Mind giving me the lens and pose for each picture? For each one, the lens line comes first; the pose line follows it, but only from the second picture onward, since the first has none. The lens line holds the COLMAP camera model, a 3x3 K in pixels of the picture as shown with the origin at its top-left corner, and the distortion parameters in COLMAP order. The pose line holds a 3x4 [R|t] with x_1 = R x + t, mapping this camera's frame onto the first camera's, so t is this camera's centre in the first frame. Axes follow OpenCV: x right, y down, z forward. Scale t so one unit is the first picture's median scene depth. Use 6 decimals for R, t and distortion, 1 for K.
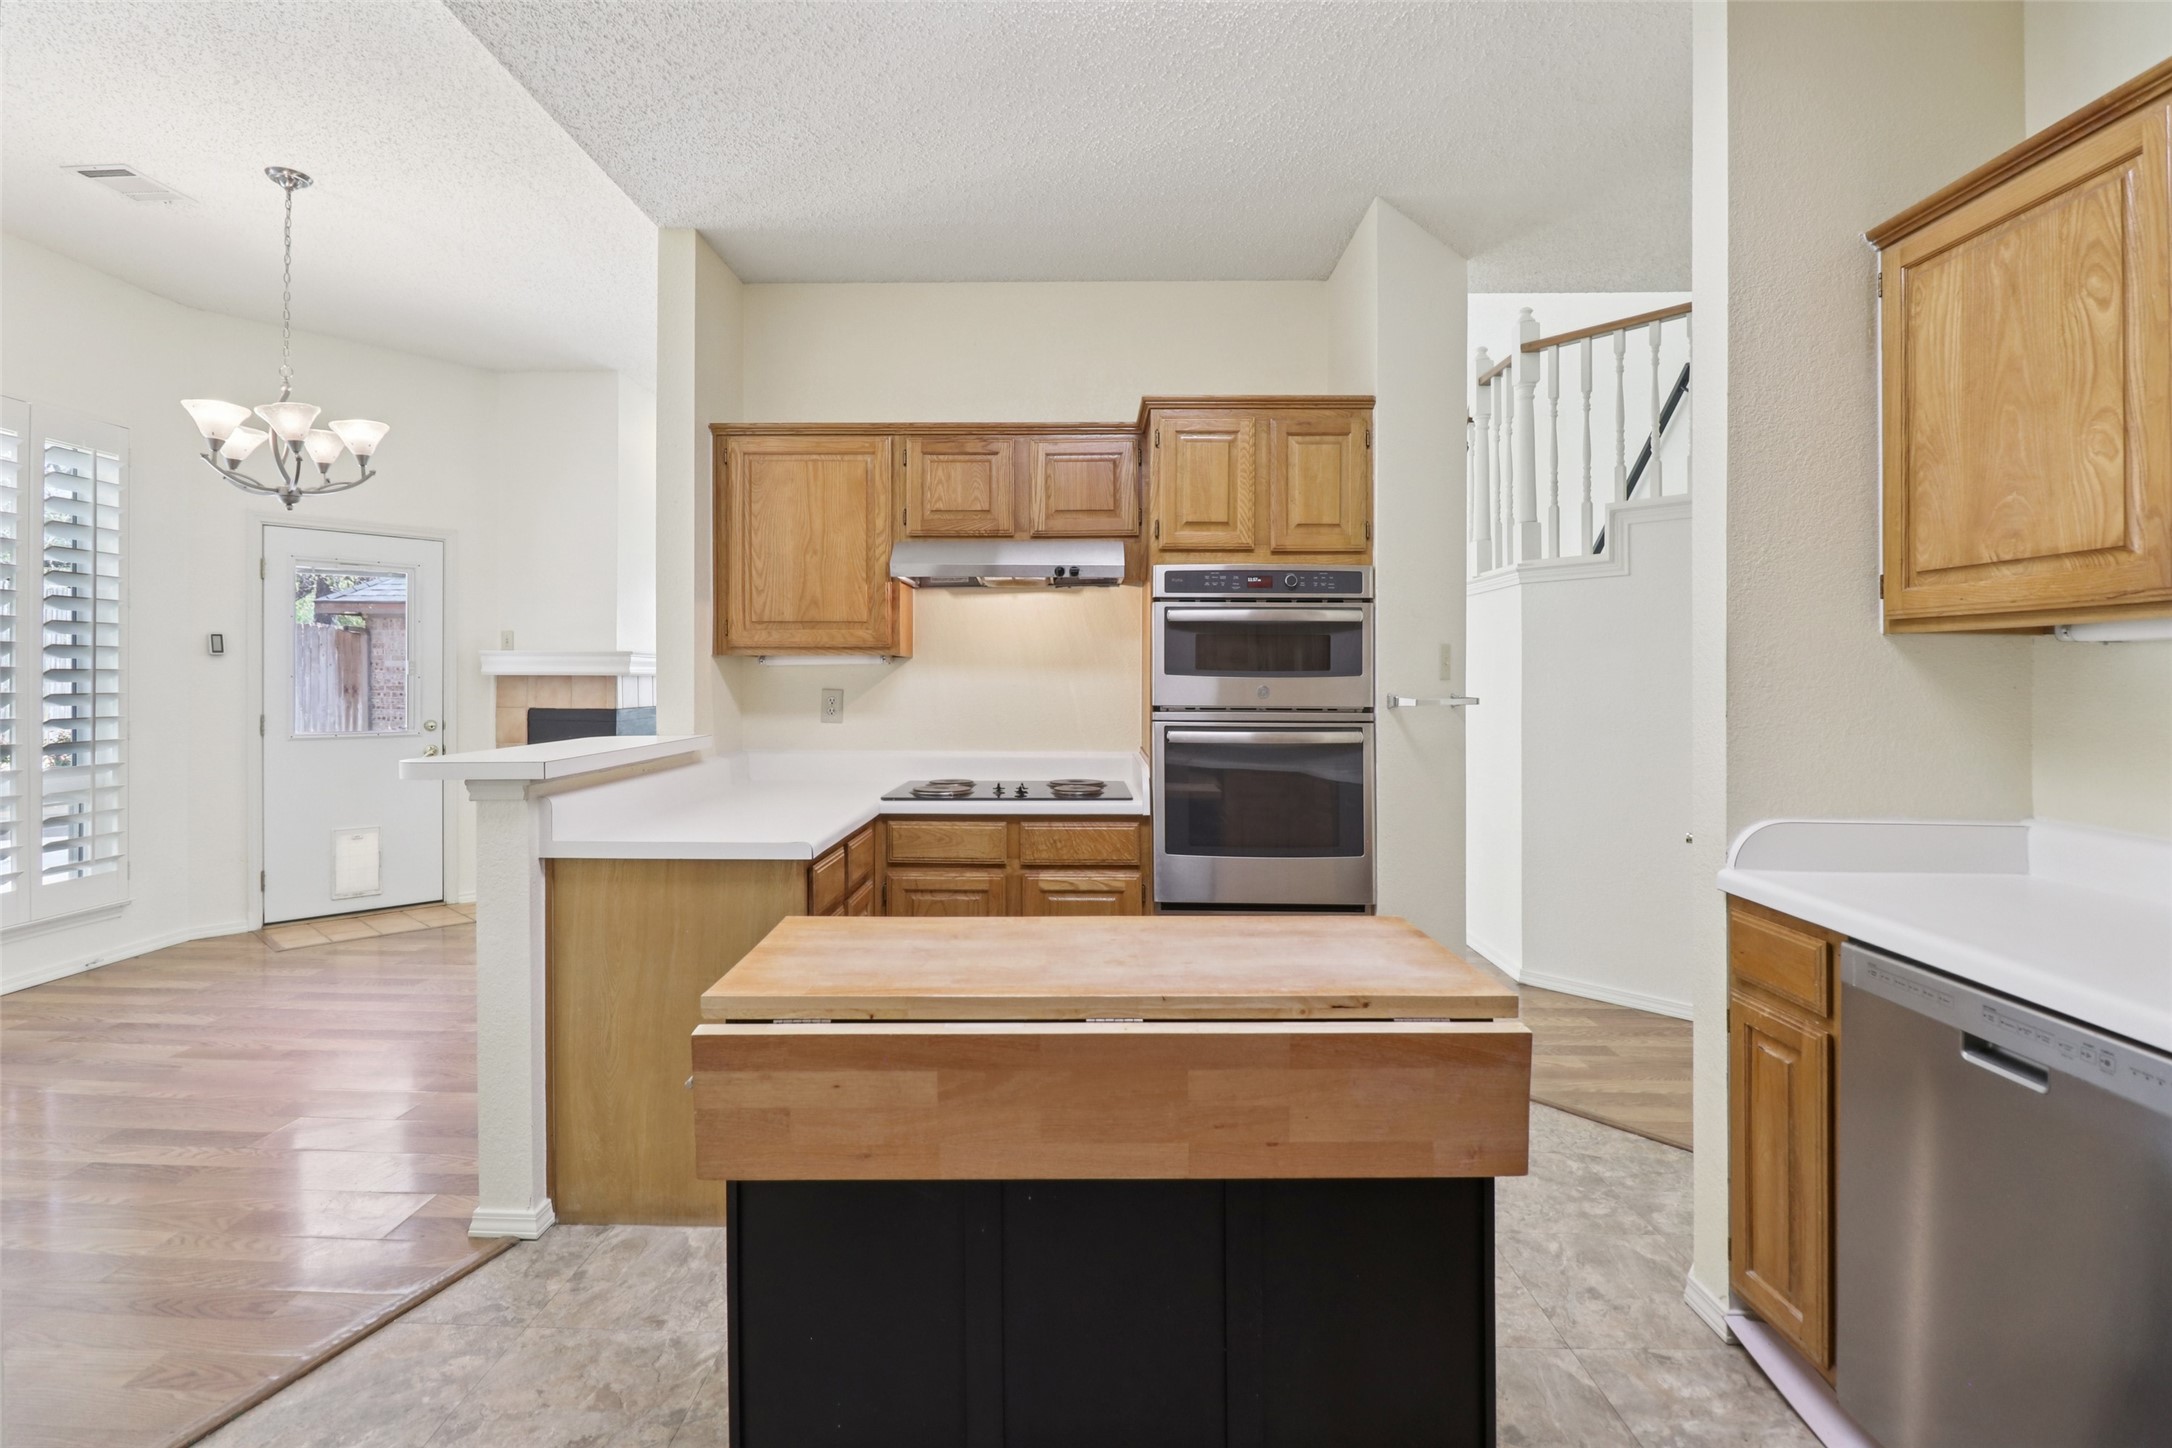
lens RADIAL K [[1034.1, 0, 1080.8], [0, 1034.1, 700.2], [0, 0, 1]] dist [0.000155, -0.006473]
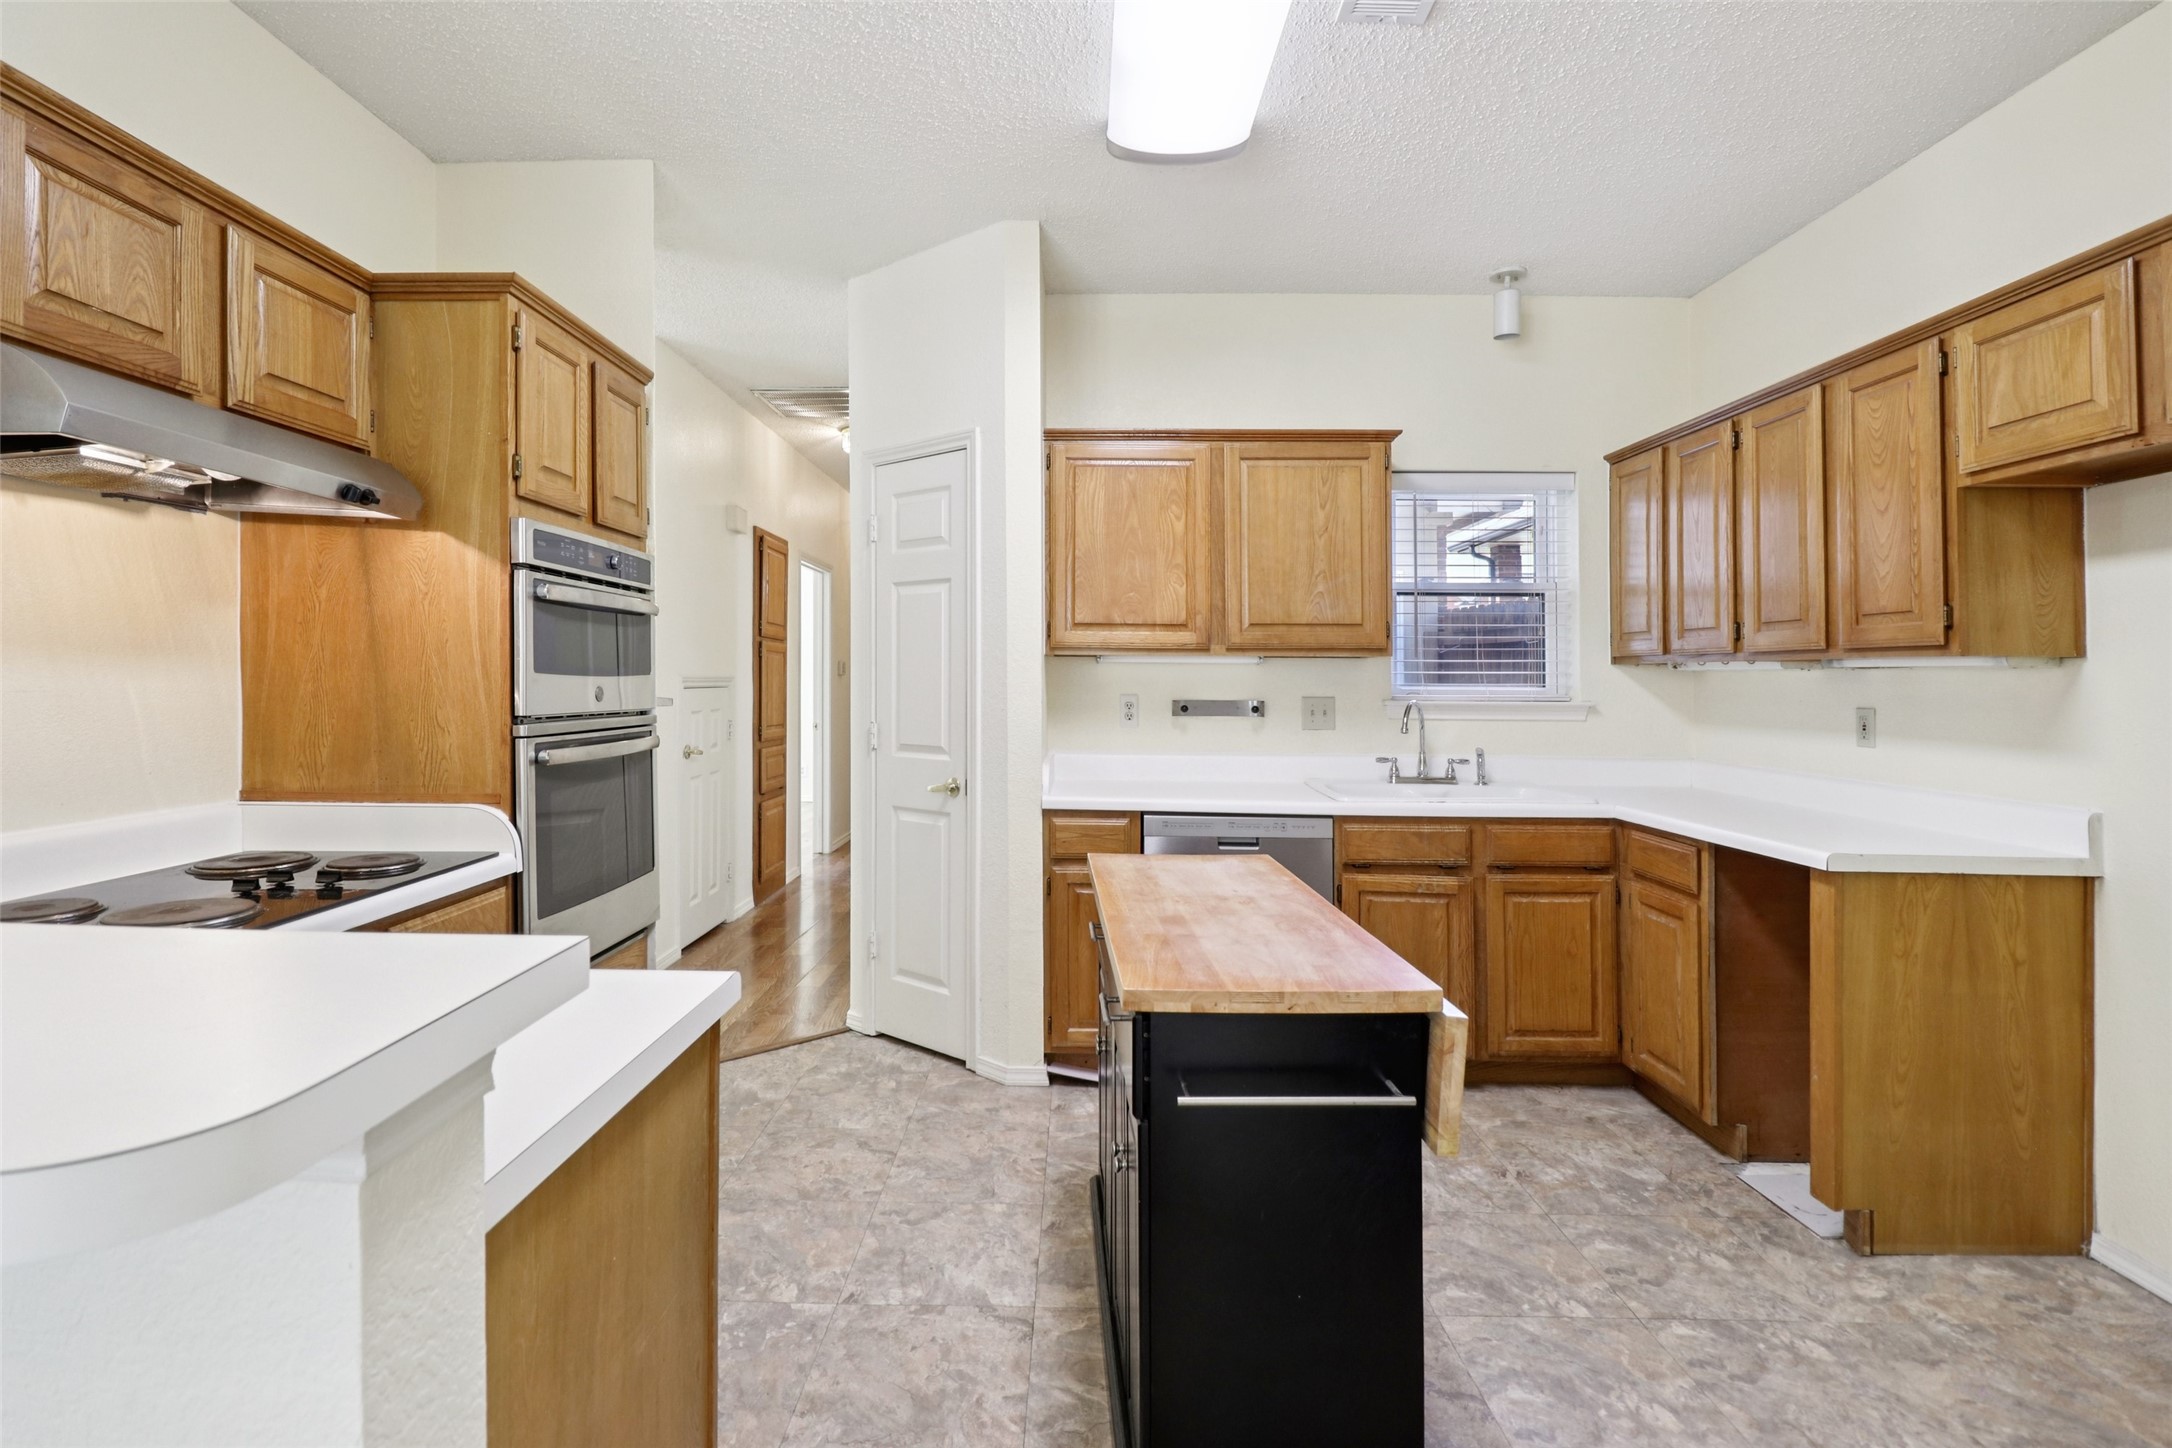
lens RADIAL K [[1003.5, 0, 1084.4], [0, 1003.5, 679.4], [0, 0, 1]] dist [0.000467, -0.006284]
pose [[-0.026383, -0.005727, 0.999636, -0.780676], [0.010921, 0.999922, 0.006016, -0.024703], [-0.999592, 0.011076, -0.026318, 0.788663]]
